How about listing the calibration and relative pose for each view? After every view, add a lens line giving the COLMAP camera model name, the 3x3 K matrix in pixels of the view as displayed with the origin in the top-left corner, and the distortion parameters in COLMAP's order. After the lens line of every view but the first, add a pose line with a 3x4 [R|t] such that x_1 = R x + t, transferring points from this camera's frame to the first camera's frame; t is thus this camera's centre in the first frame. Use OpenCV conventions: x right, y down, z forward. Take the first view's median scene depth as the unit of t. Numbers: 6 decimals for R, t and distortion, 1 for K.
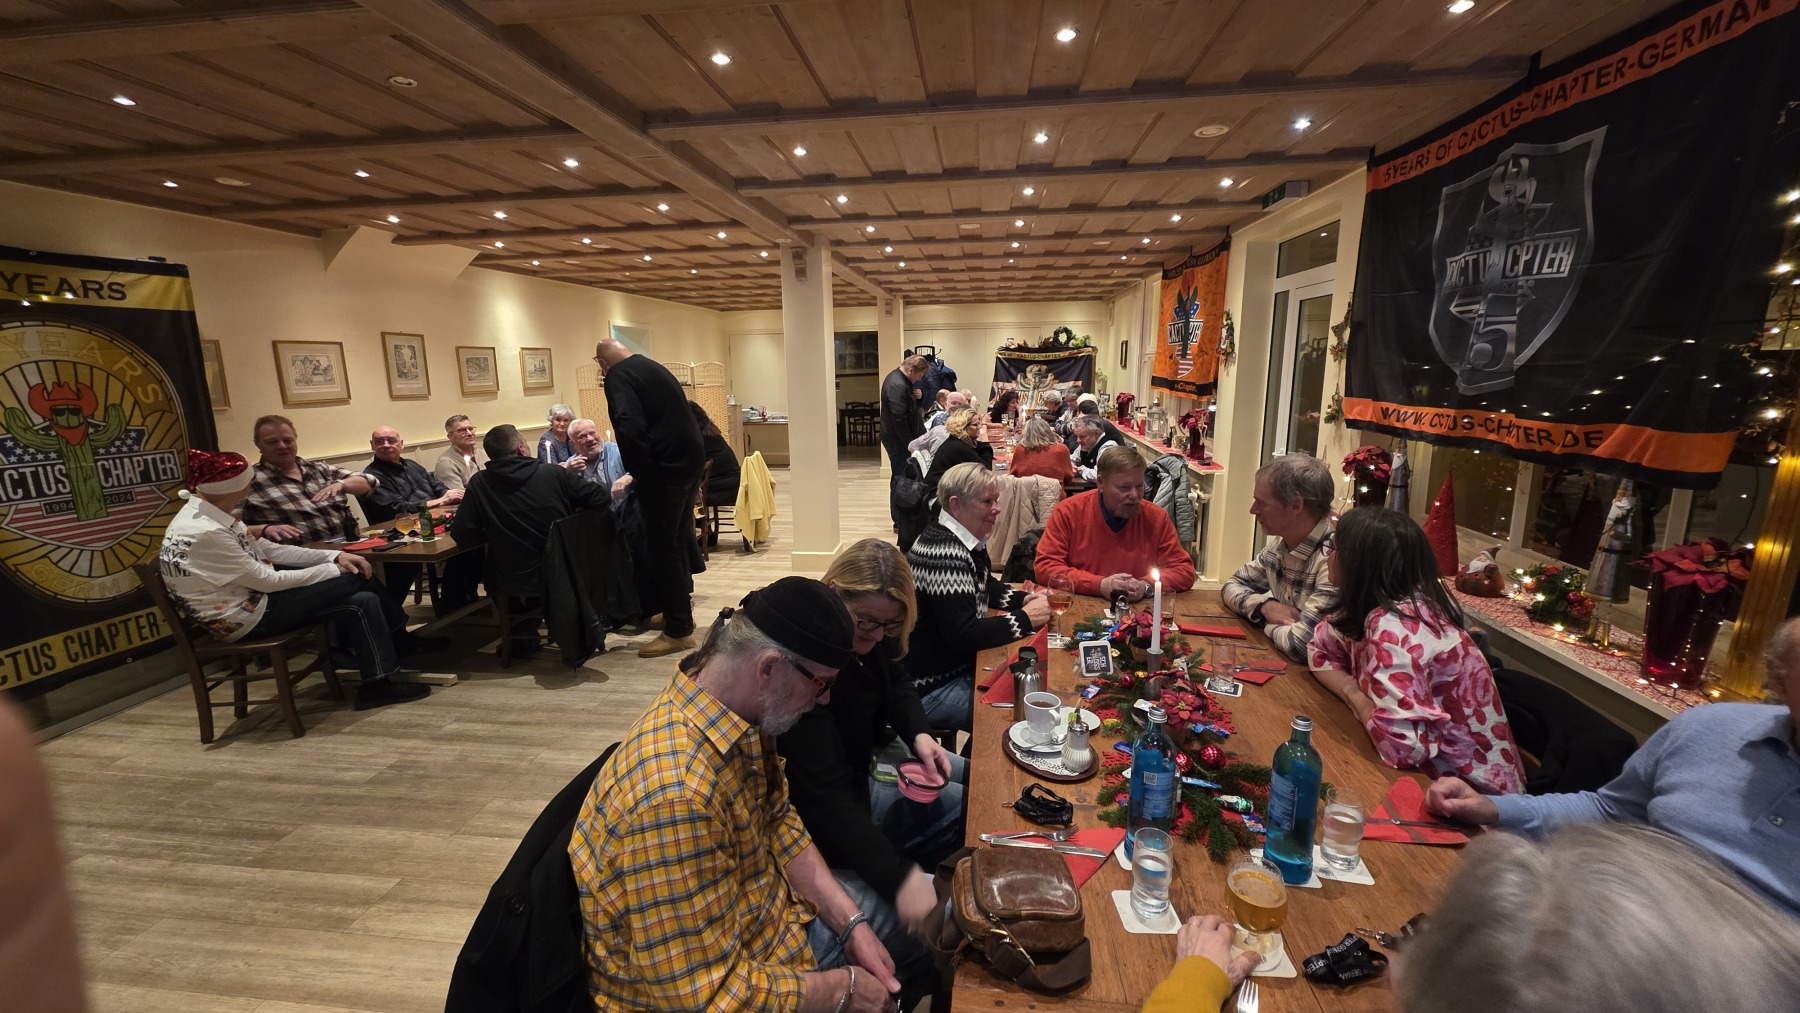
lens RADIAL K [[716.0, 0, 900.7], [0, 716.0, 508.3], [0, 0, 1]] dist [-0.002058, -0.000378]
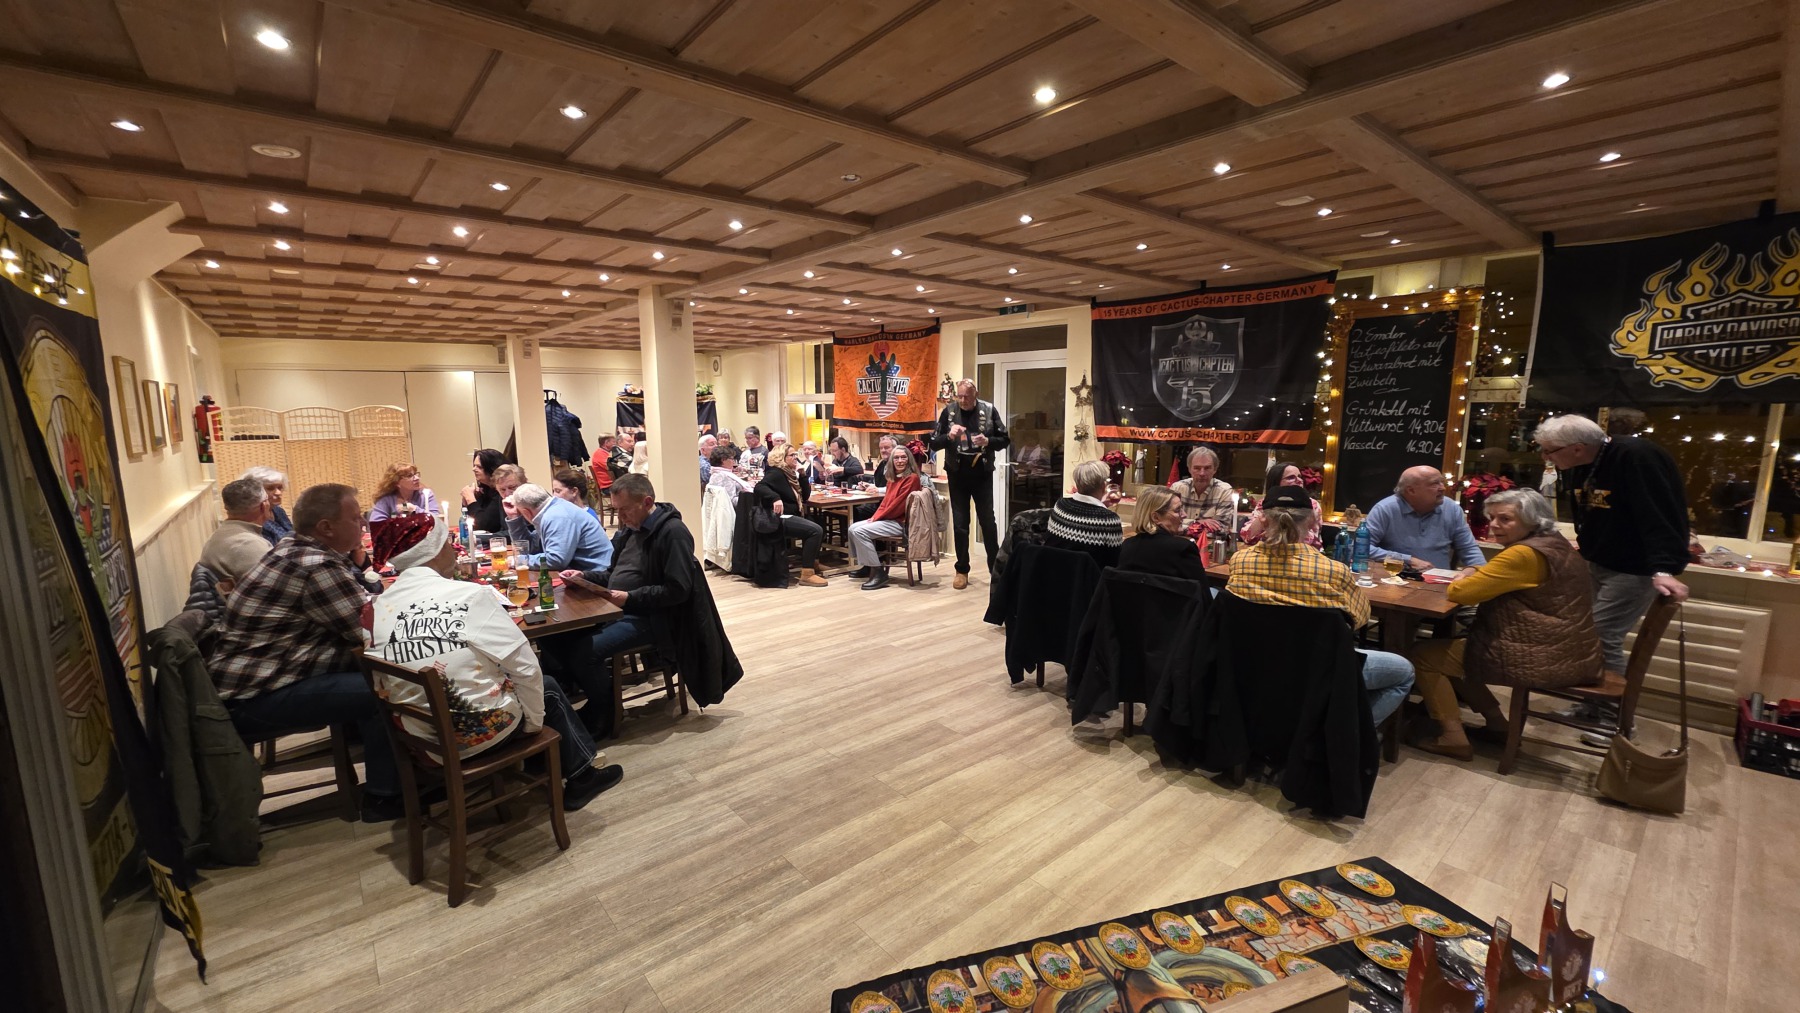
lens RADIAL K [[716.0, 0, 900.7], [0, 716.0, 508.3], [0, 0, 1]] dist [-0.002058, -0.000378]
pose [[0.681611, -0.100247, 0.724815, -1.273063], [0.145398, 0.989373, 0.000106, -0.018337], [-0.717123, 0.105314, 0.688944, 0.115014]]
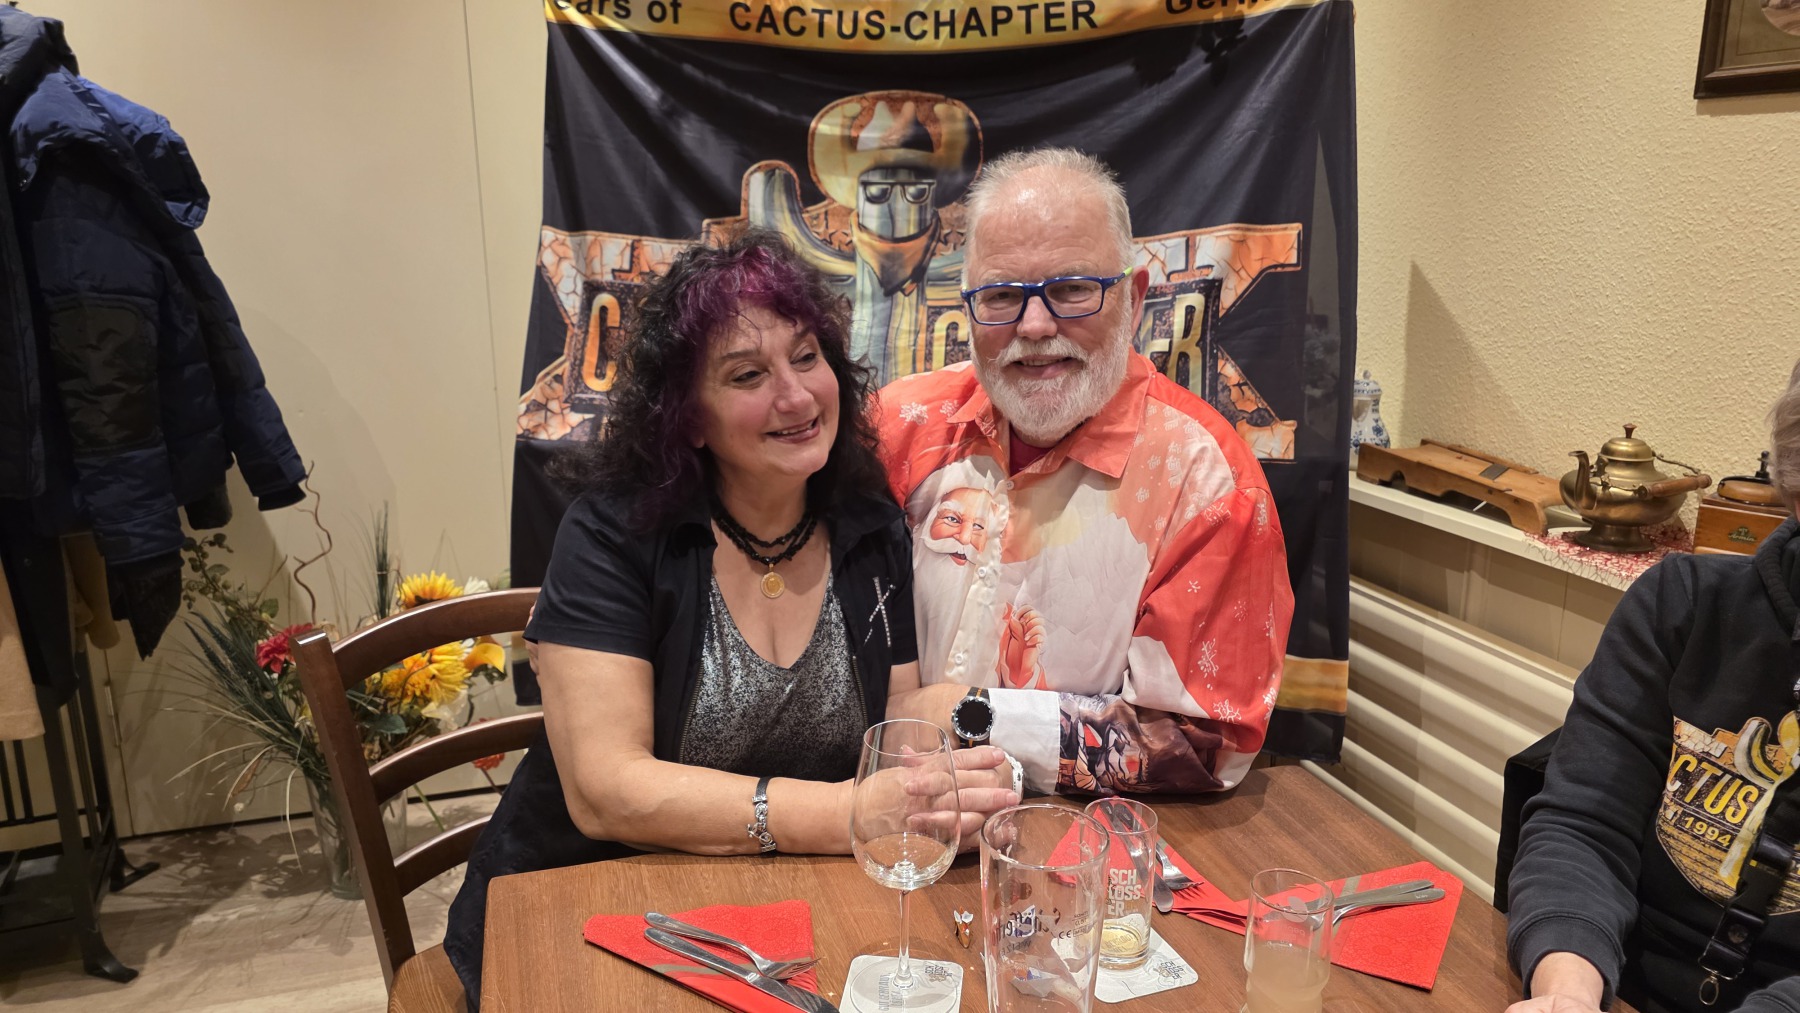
lens RADIAL K [[1212.3, 0, 900.0], [0, 1212.3, 506.5], [0, 0, 1]] dist [0.058978, -0.064025]
pose [[0.915703, -0.079140, 0.393986, 0.366461], [0.068679, 0.996812, 0.040606, -0.495702], [-0.395944, -0.010125, 0.918219, 2.901392]]
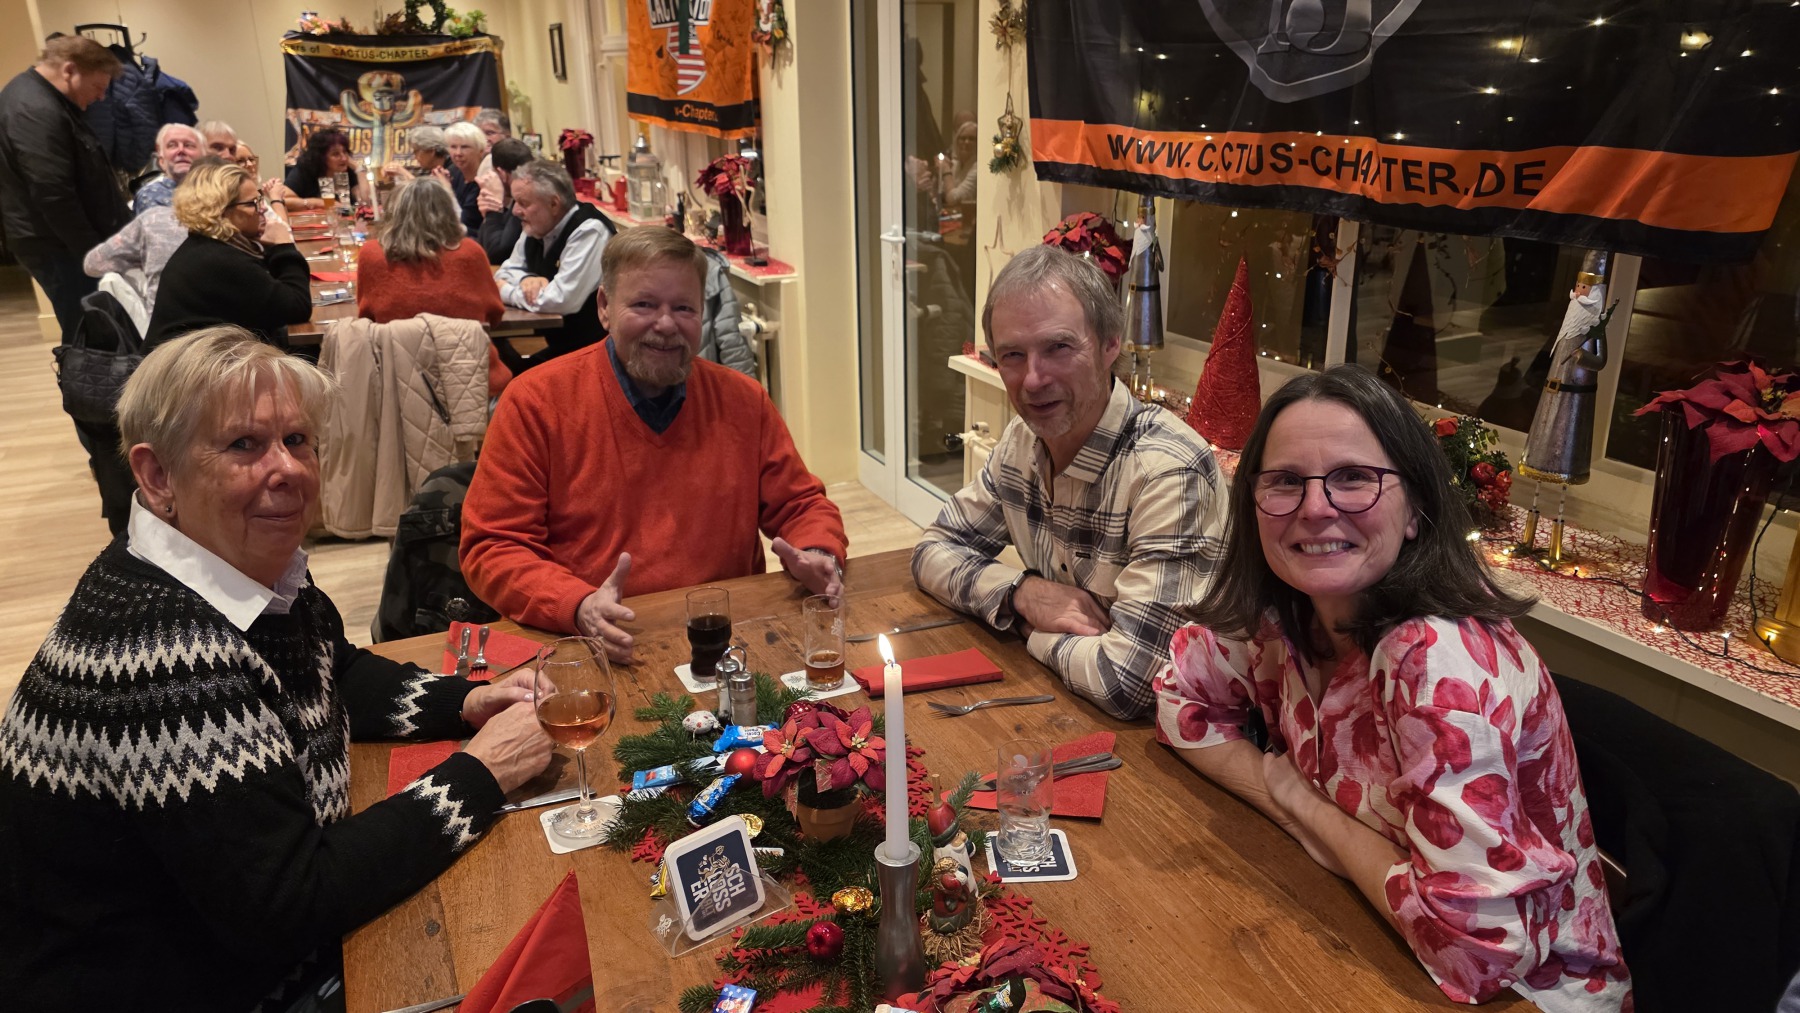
lens RADIAL K [[1212.3, 0, 900.0], [0, 1212.3, 506.5], [0, 0, 1]] dist [0.058978, -0.064025]
pose [[0.843937, -0.171896, 0.508155, 0.055174], [0.102624, 0.981509, 0.161582, -0.037869], [-0.526534, -0.084216, 0.845972, 0.327881]]
